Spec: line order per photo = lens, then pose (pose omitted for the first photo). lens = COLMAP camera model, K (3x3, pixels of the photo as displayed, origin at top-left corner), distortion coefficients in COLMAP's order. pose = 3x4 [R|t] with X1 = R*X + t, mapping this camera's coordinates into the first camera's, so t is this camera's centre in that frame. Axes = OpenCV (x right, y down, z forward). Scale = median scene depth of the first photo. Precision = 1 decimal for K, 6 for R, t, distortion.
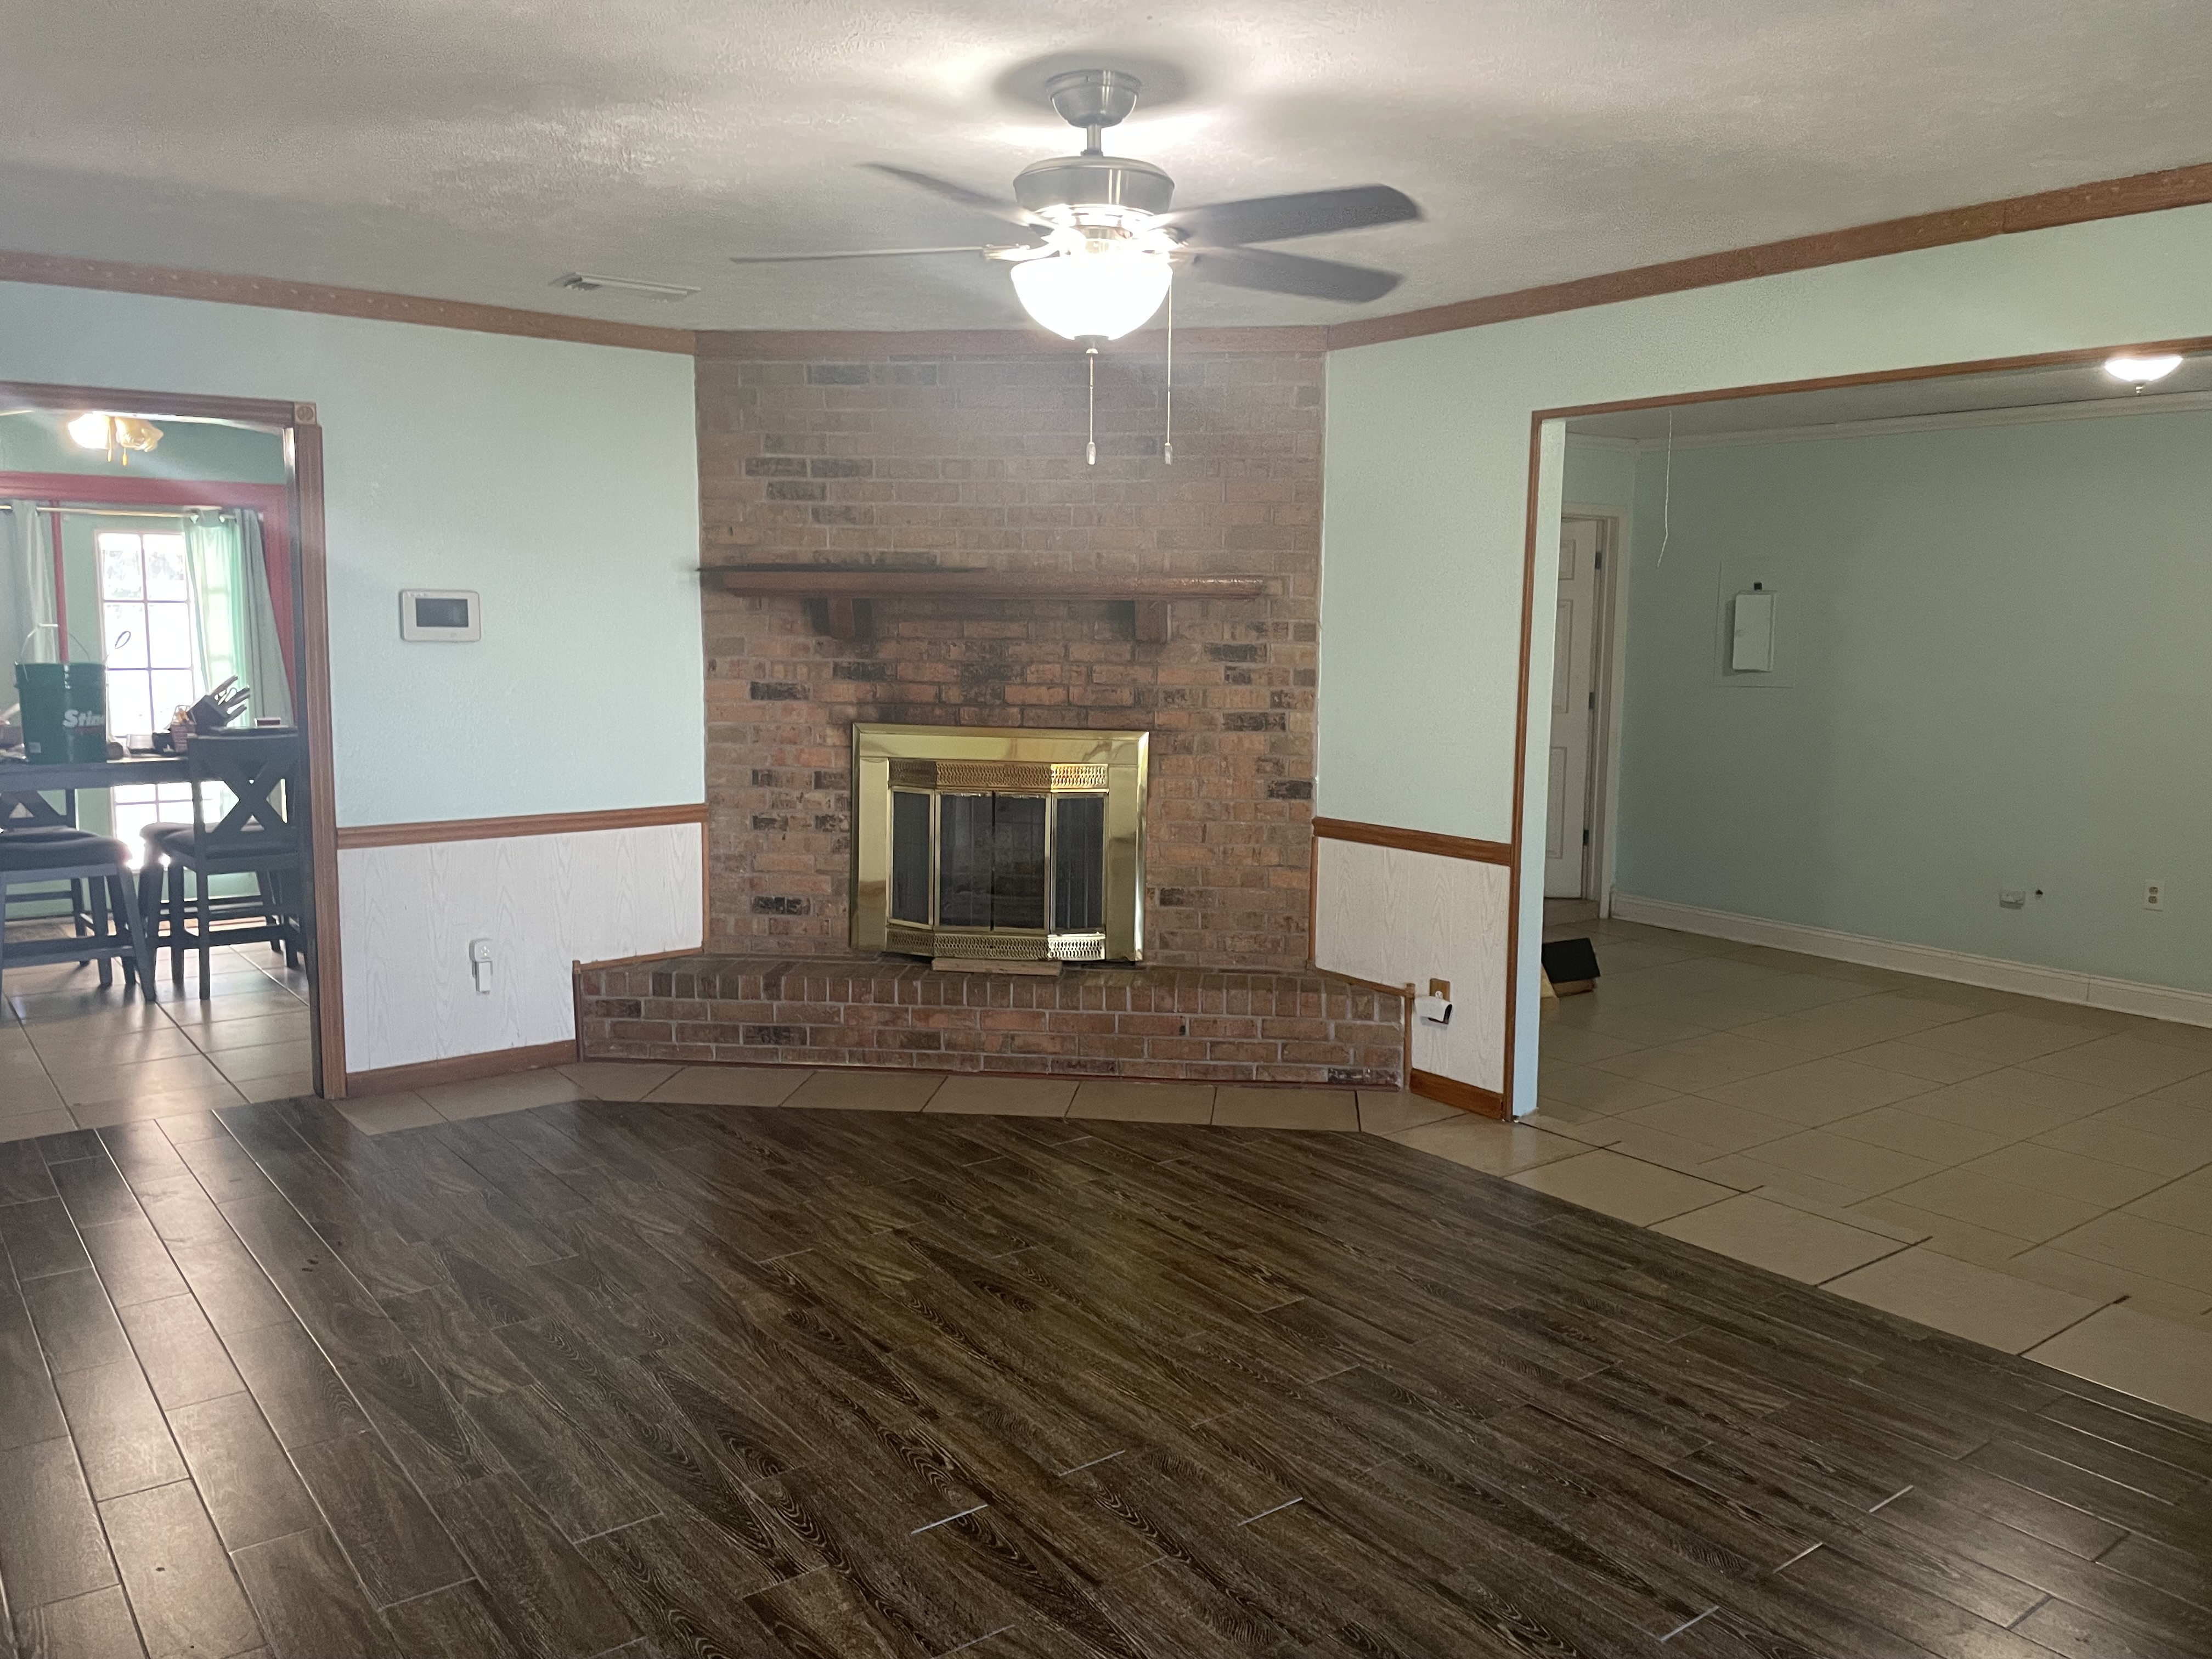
lens RADIAL K [[1676.1, 0, 1098.8], [0, 1676.1, 820.9], [0, 0, 1]] dist [0.044782, -0.018660]
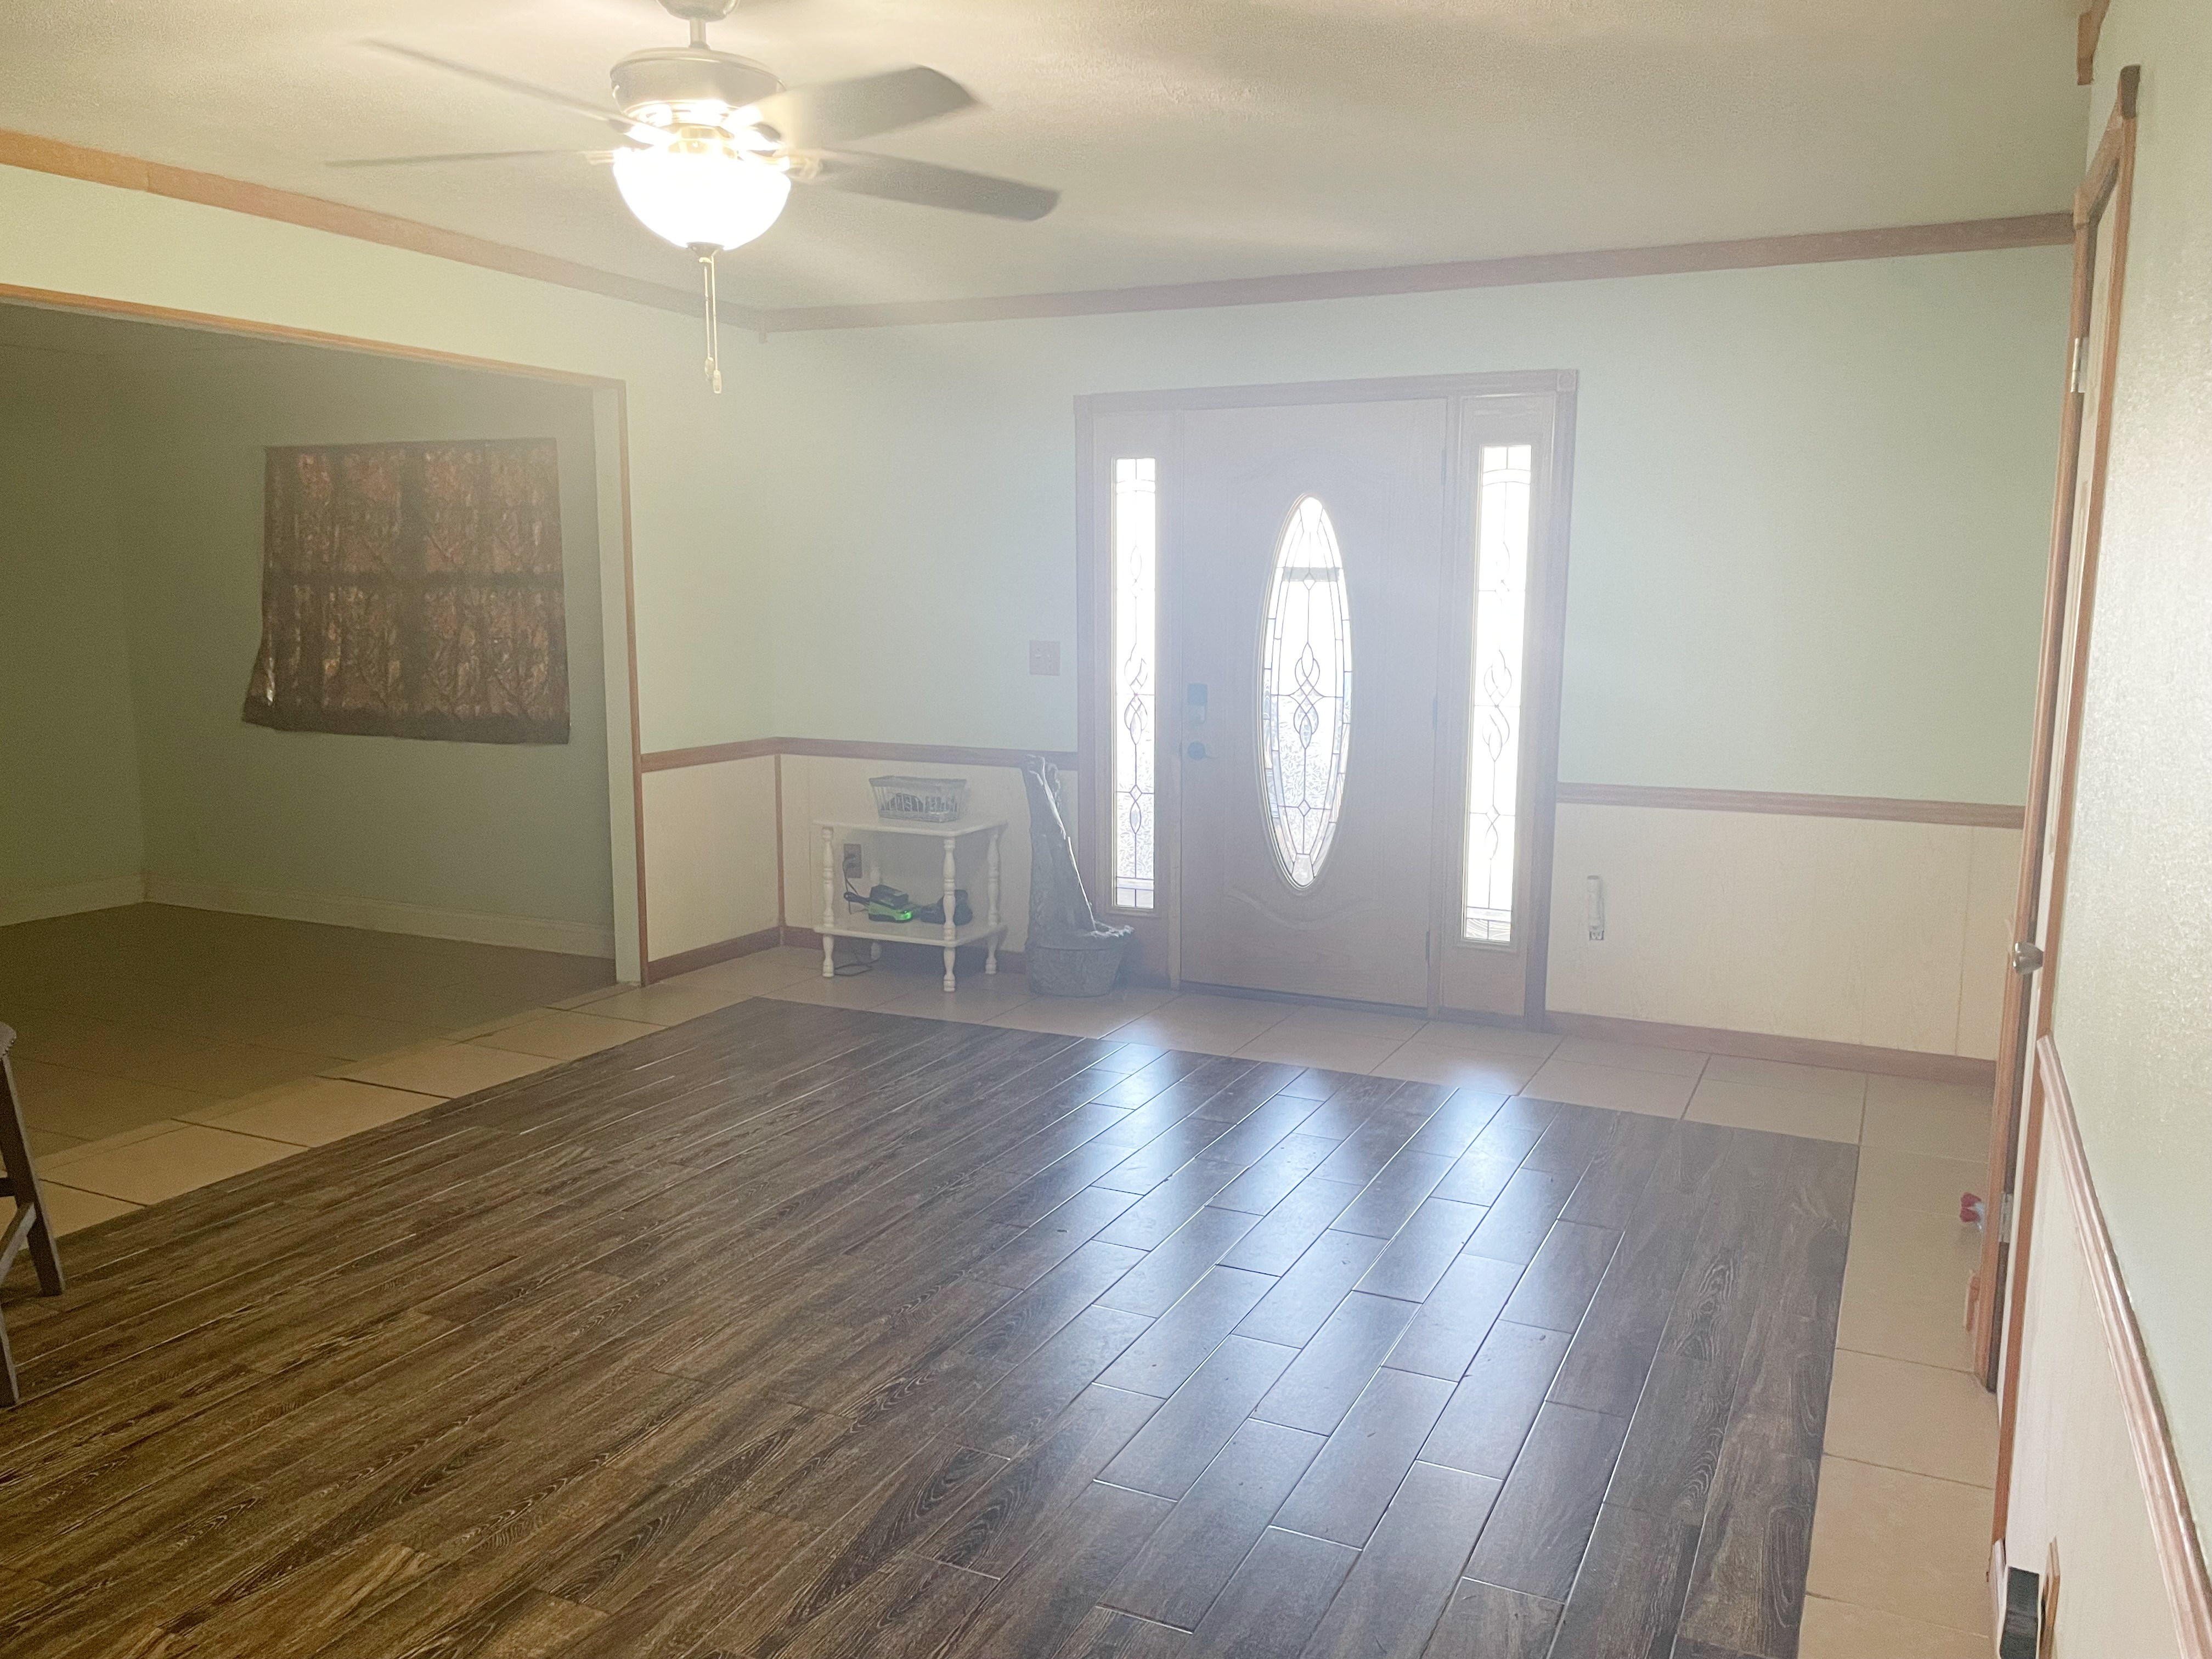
lens RADIAL K [[1676.1, 0, 1105.7], [0, 1676.1, 830.1], [0, 0, 1]] dist [0.044782, -0.018660]
pose [[-0.452718, -0.146191, 0.879588, -0.769660], [0.095600, 0.972823, 0.210892, -0.116654], [-0.886514, 0.179563, -0.426439, 0.969494]]
